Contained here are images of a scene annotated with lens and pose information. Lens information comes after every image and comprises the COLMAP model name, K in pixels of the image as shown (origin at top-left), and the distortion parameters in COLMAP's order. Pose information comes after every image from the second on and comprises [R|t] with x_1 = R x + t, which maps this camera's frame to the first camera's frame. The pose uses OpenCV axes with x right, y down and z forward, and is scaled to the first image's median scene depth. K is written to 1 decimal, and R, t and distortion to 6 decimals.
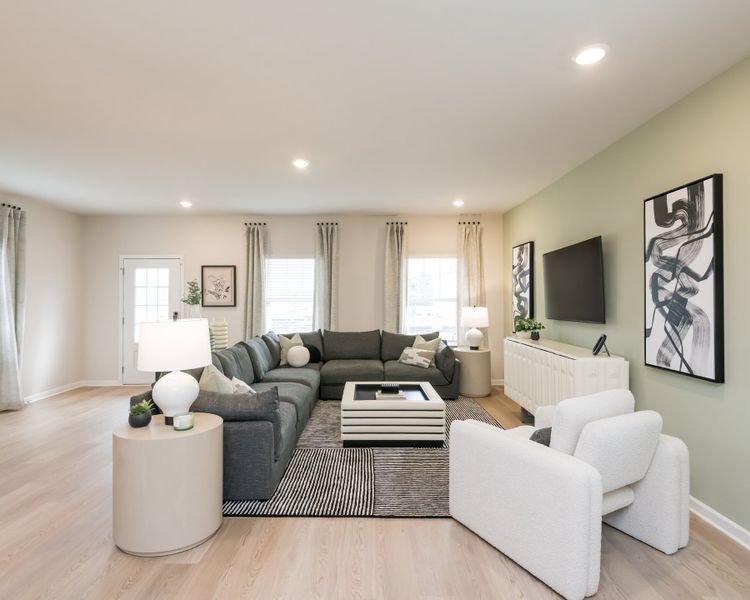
lens RADIAL K [[403.6, 0, 376.6], [0, 403.6, 303.9], [0, 0, 1]] dist [0.007149, -0.002846]
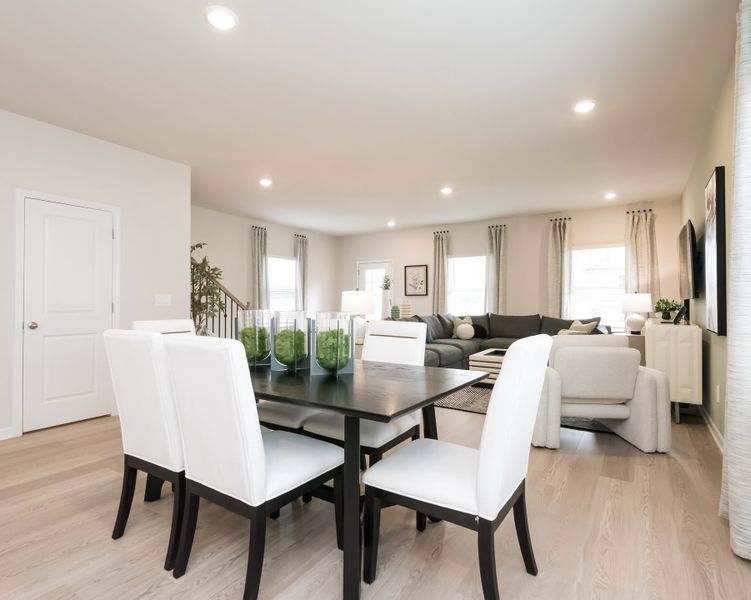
lens RADIAL K [[411.8, 0, 372.5], [0, 411.8, 300.1], [0, 0, 1]] dist [0.003069, -0.000092]
pose [[0.839170, -0.002959, -0.543861, 0.237462], [-0.004787, 0.999906, -0.012827, 0.040330], [0.543848, 0.013368, 0.839078, -0.235278]]
